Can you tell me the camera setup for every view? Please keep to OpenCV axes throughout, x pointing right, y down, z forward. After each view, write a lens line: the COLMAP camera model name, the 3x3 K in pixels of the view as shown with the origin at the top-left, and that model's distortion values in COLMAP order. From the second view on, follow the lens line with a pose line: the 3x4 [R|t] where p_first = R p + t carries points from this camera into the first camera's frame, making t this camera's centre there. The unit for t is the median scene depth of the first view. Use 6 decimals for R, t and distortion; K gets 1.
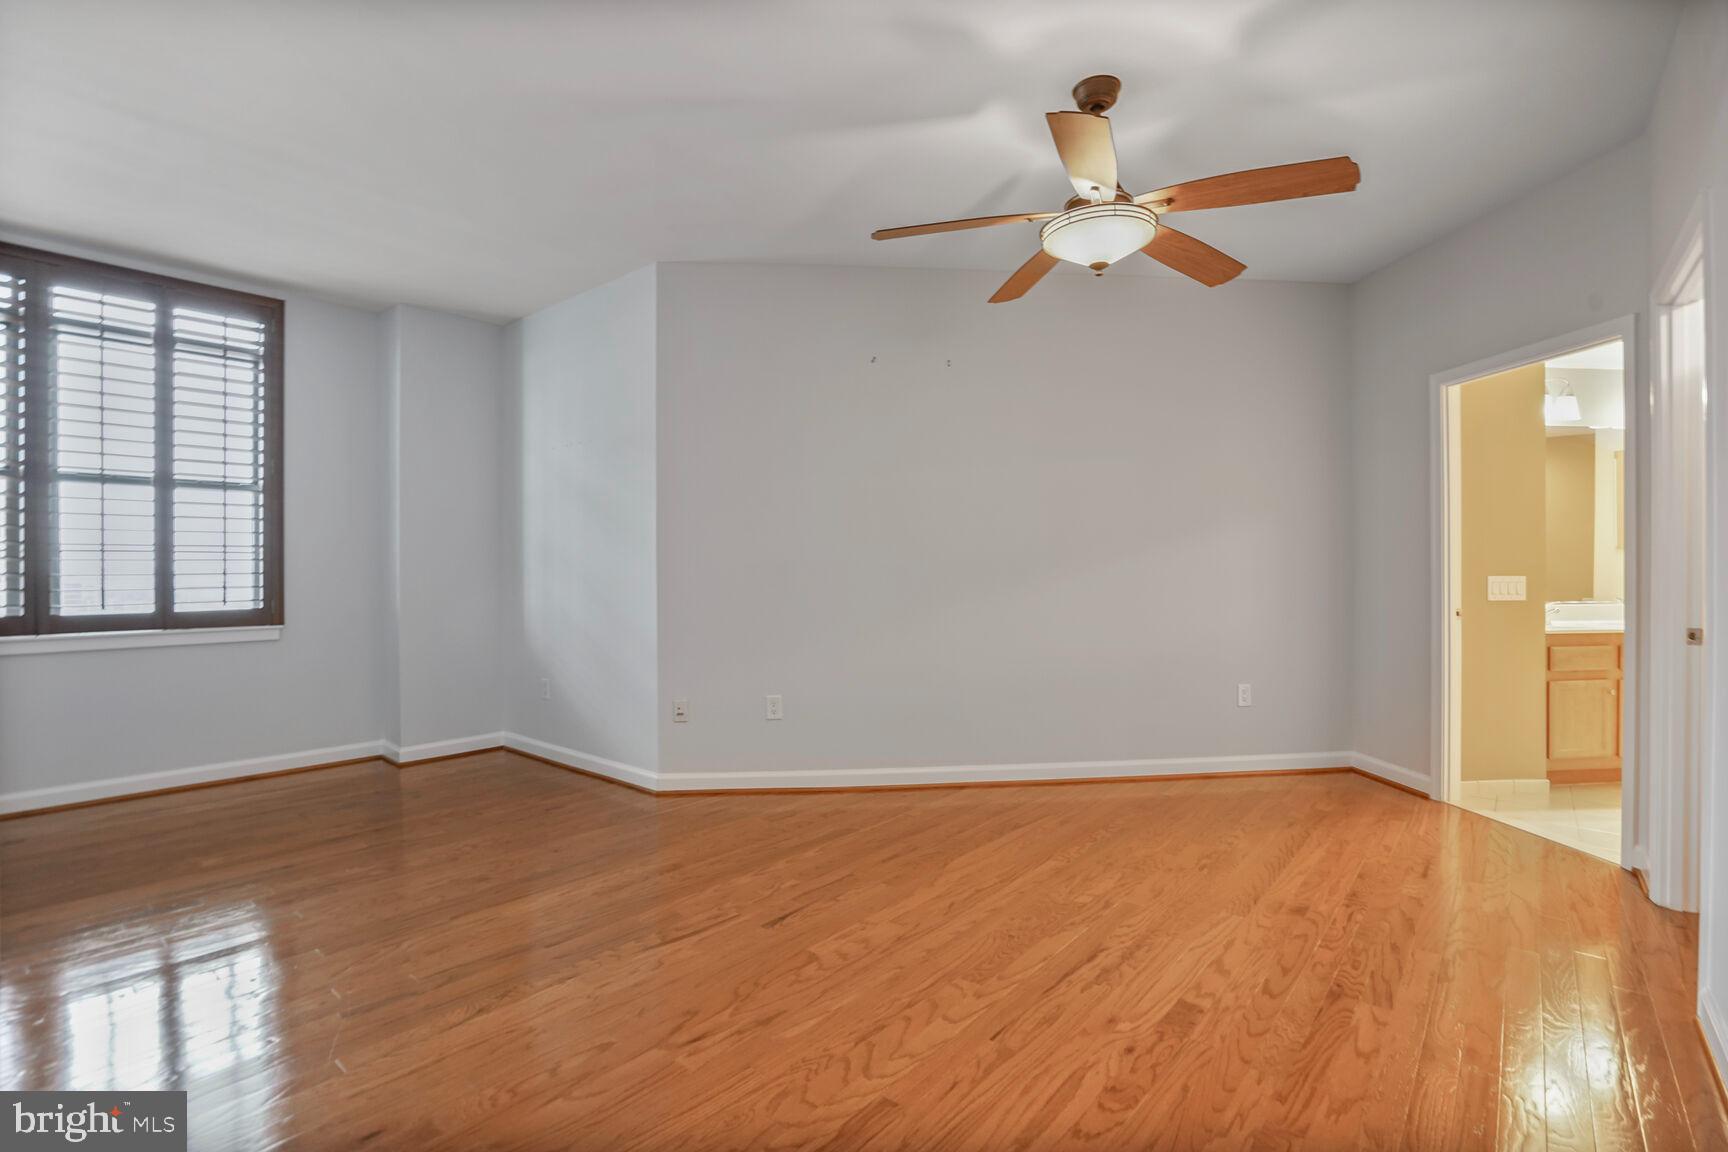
lens RADIAL K [[794.4, 0, 863.9], [0, 794.4, 571.3], [0, 0, 1]] dist [-0.049583, 0.017181]
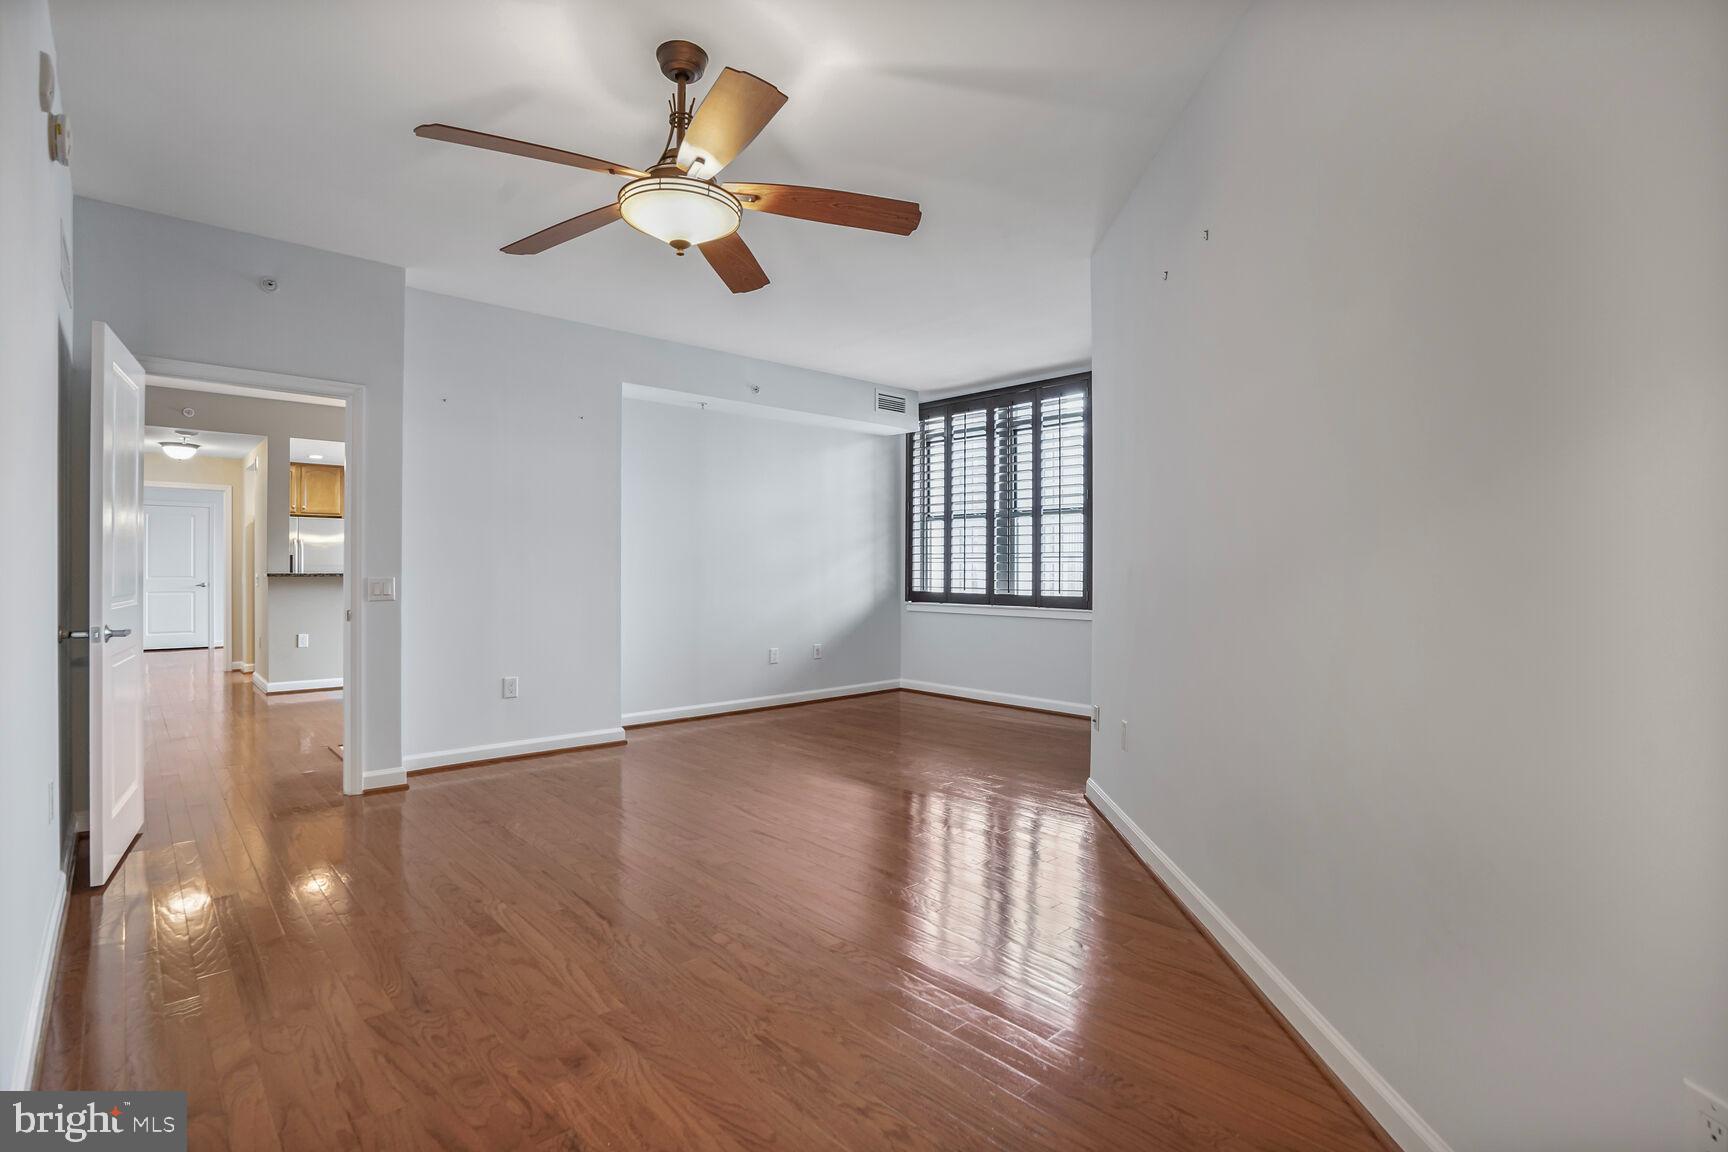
lens RADIAL K [[819.0, 0, 862.7], [0, 819.0, 565.6], [0, 0, 1]] dist [-0.031849, 0.000333]
pose [[-0.114493, -0.002773, -0.993420, 1.071926], [-0.008130, 0.999965, -0.001855, -0.002854], [0.993391, 0.007864, -0.114511, 1.150546]]
